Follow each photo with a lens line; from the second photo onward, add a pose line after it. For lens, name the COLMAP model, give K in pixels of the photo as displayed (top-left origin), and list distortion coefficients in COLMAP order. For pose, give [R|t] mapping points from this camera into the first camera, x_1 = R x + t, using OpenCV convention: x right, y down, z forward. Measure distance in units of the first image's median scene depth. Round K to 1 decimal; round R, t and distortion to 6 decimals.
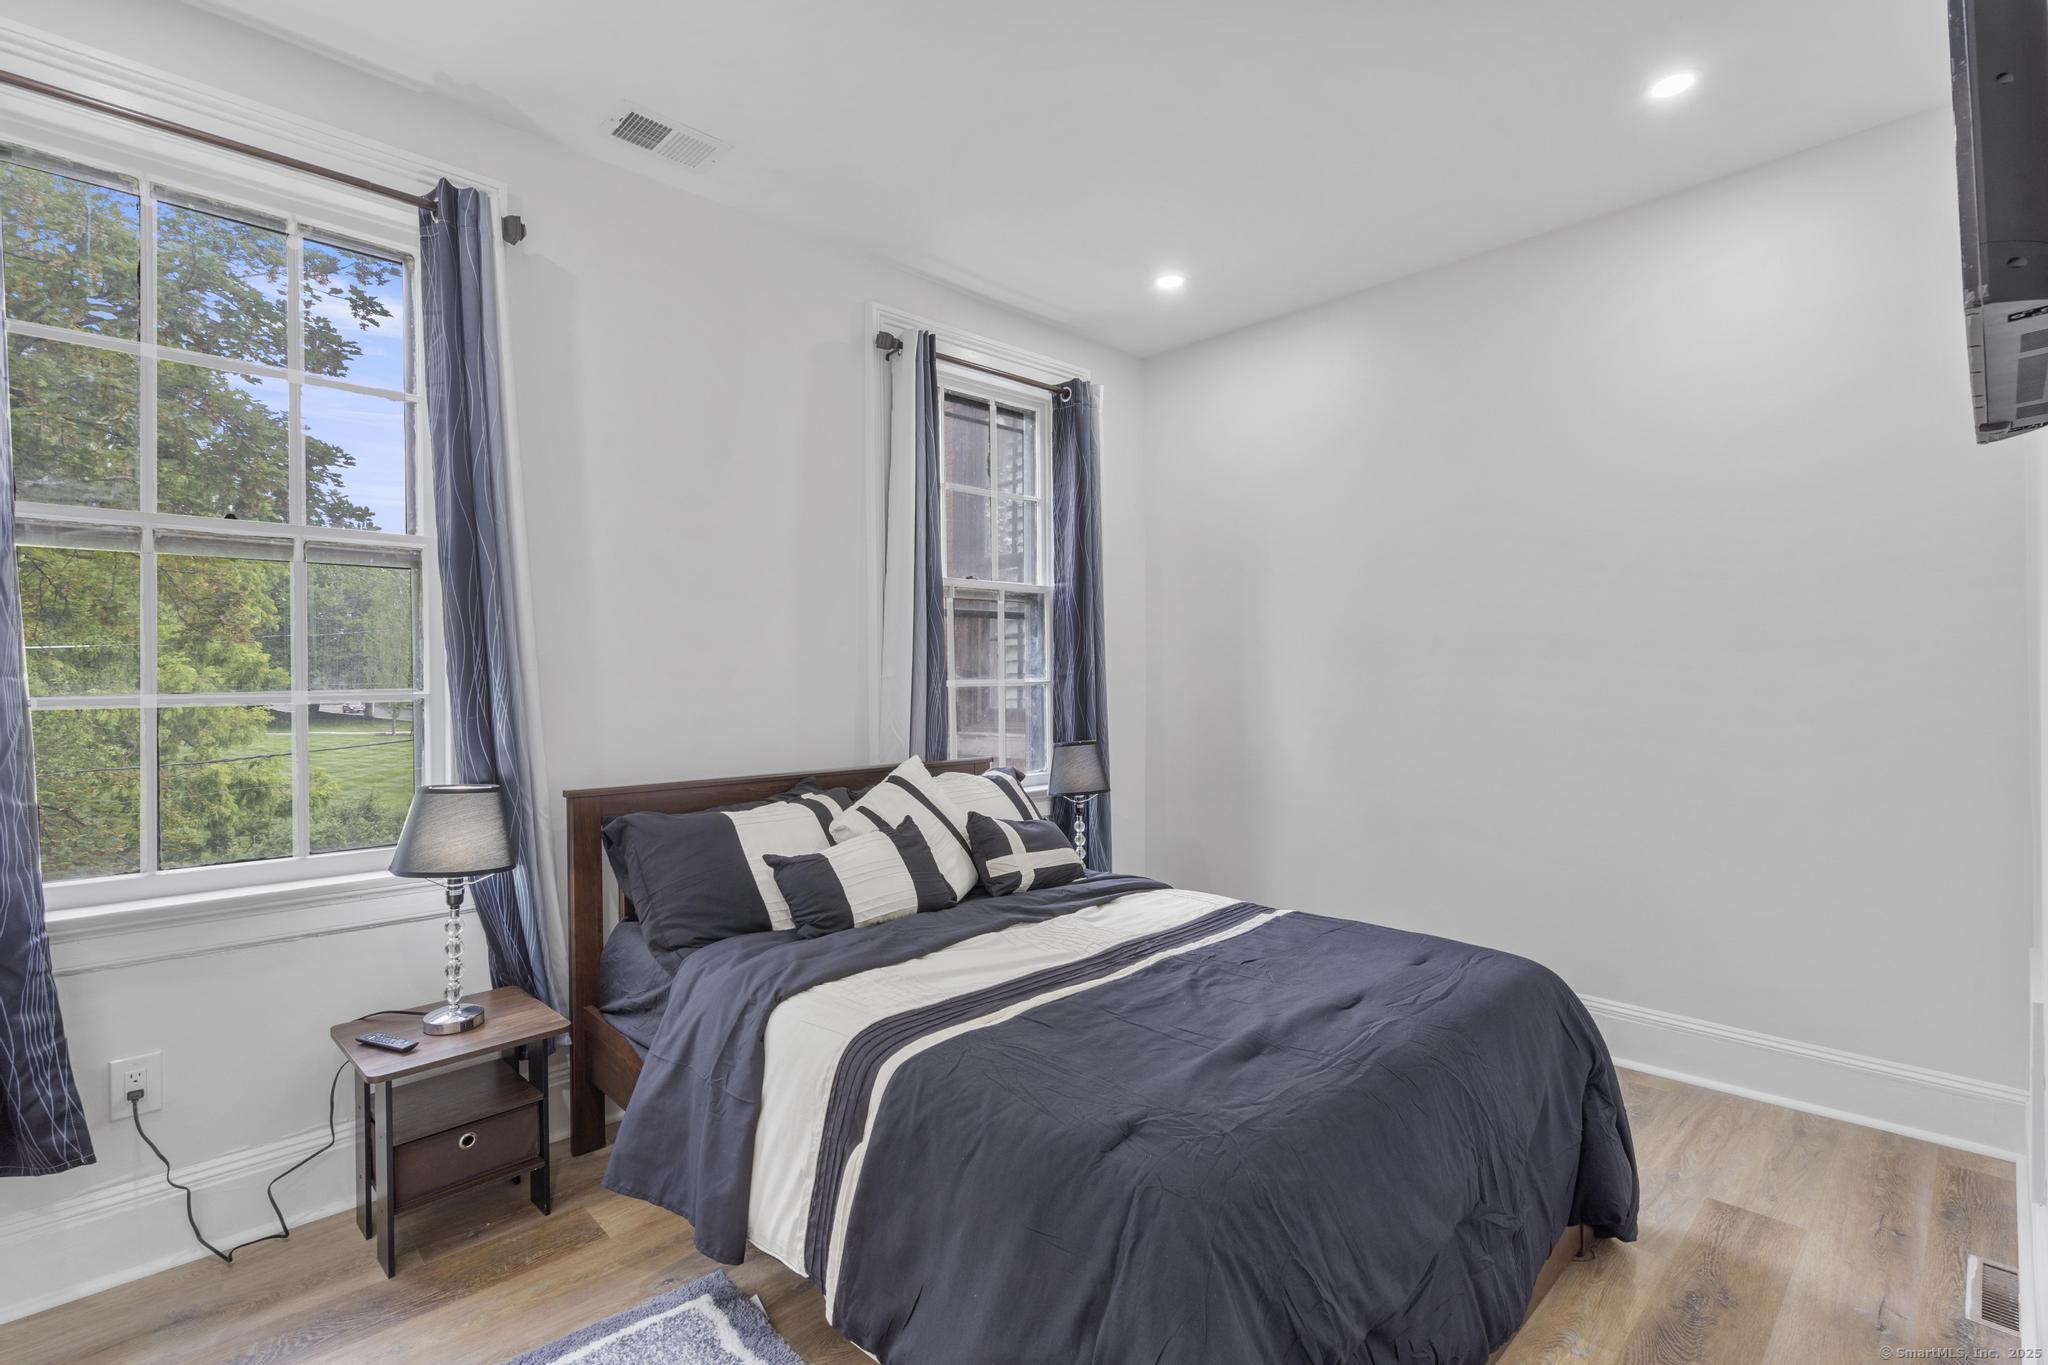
lens RADIAL K [[932.4, 0, 1003.8], [0, 932.4, 698.3], [0, 0, 1]] dist [-0.002854, 0.000335]
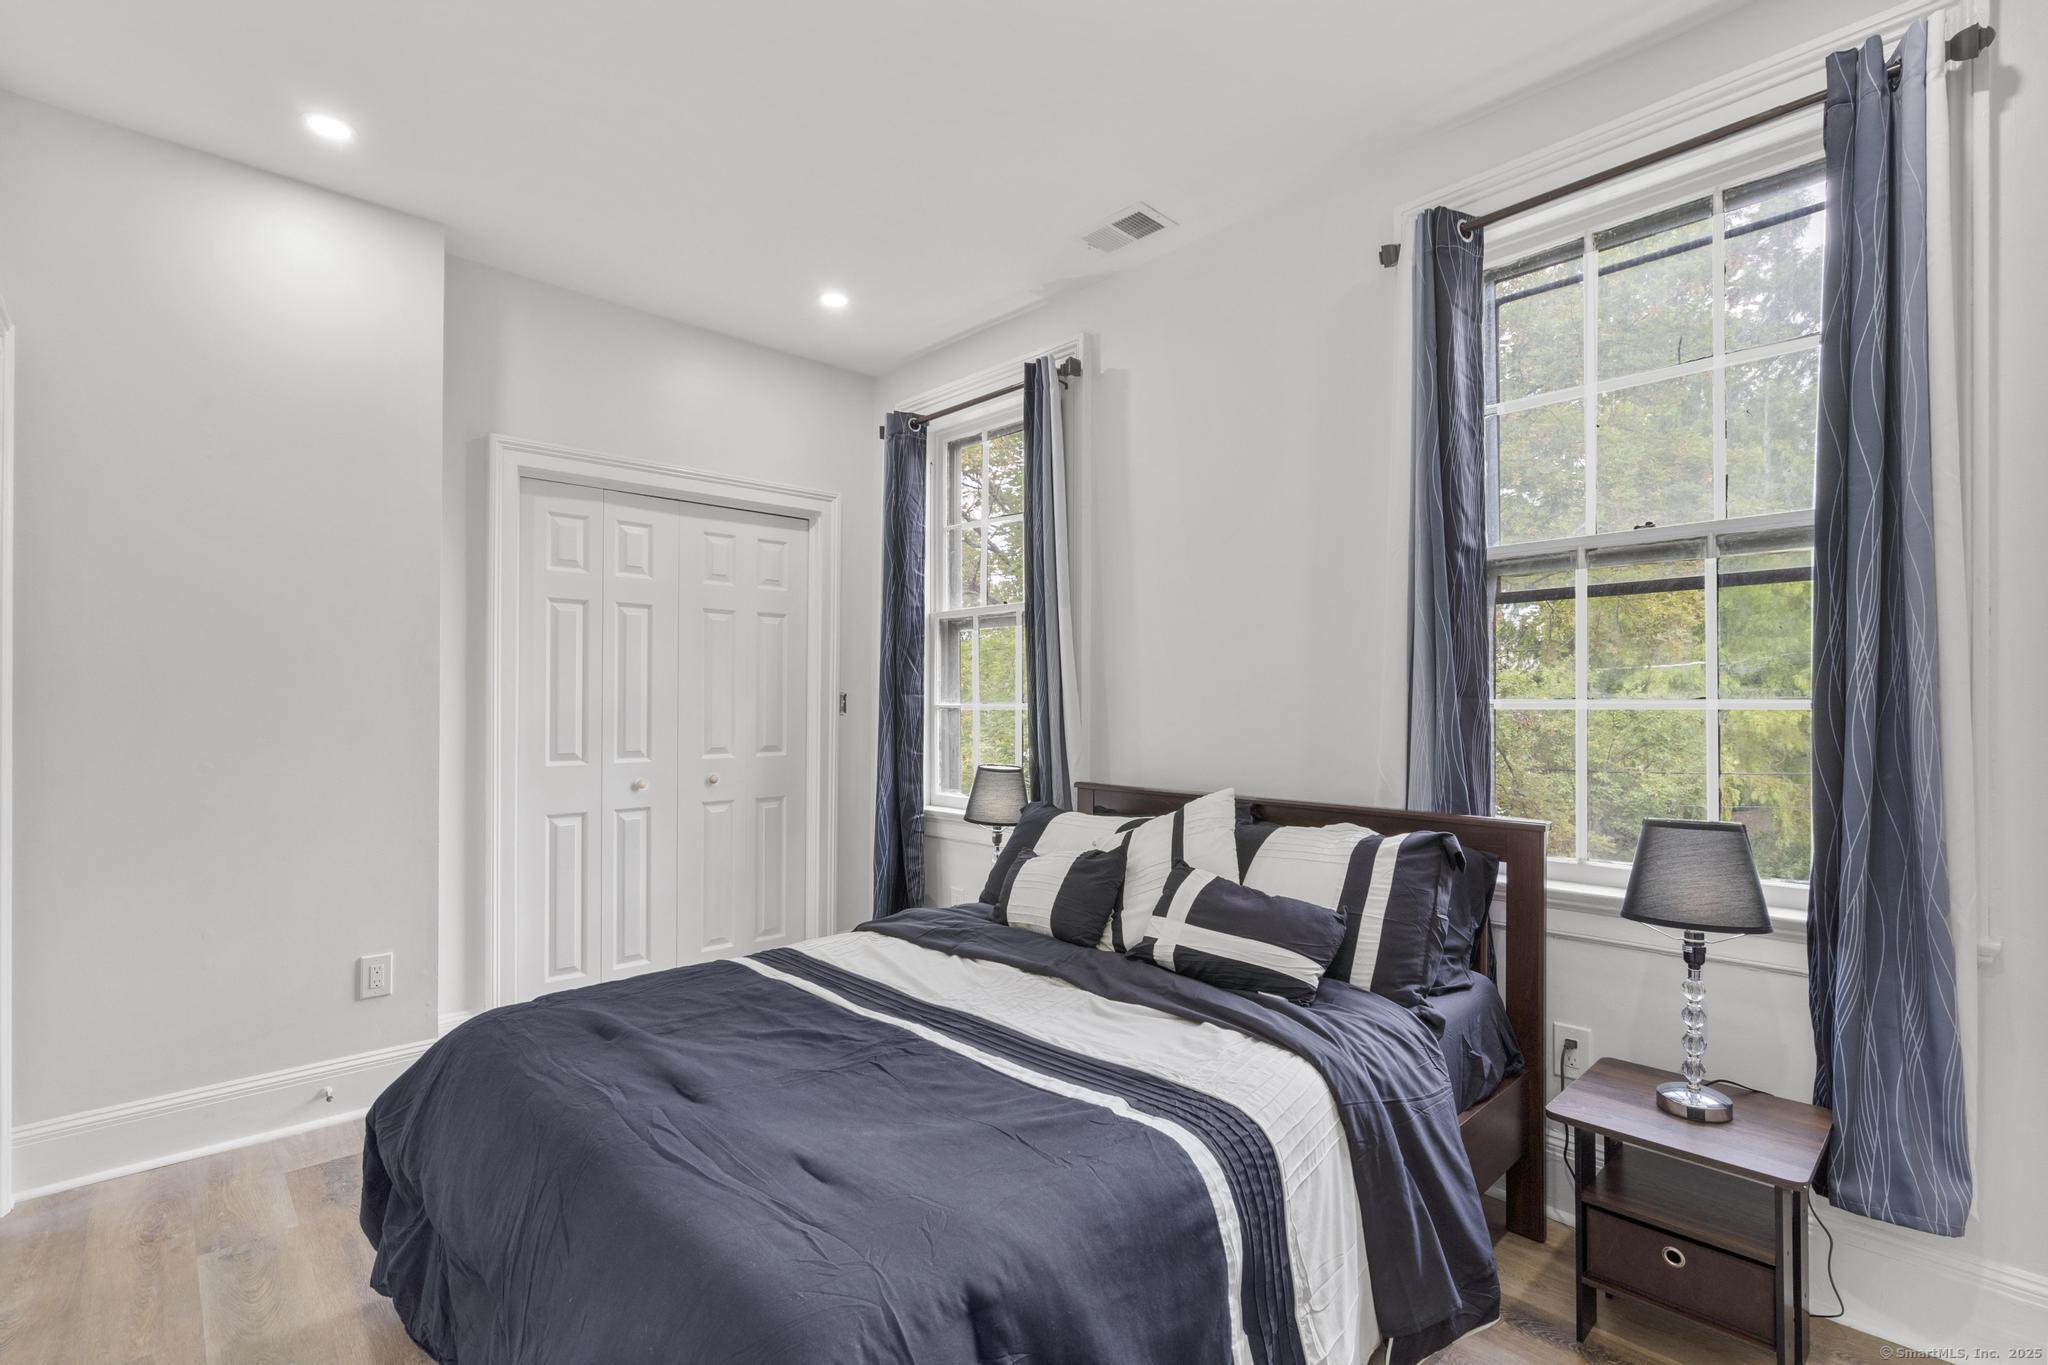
lens RADIAL K [[949.0, 0, 986.7], [0, 949.0, 651.7], [0, 0, 1]] dist [0.081783, 0.000100]
pose [[-0.021948, -0.020851, -0.999542, 0.977835], [-0.009664, 0.999740, -0.020643, -0.053551], [0.999712, 0.009207, -0.022144, 0.985572]]
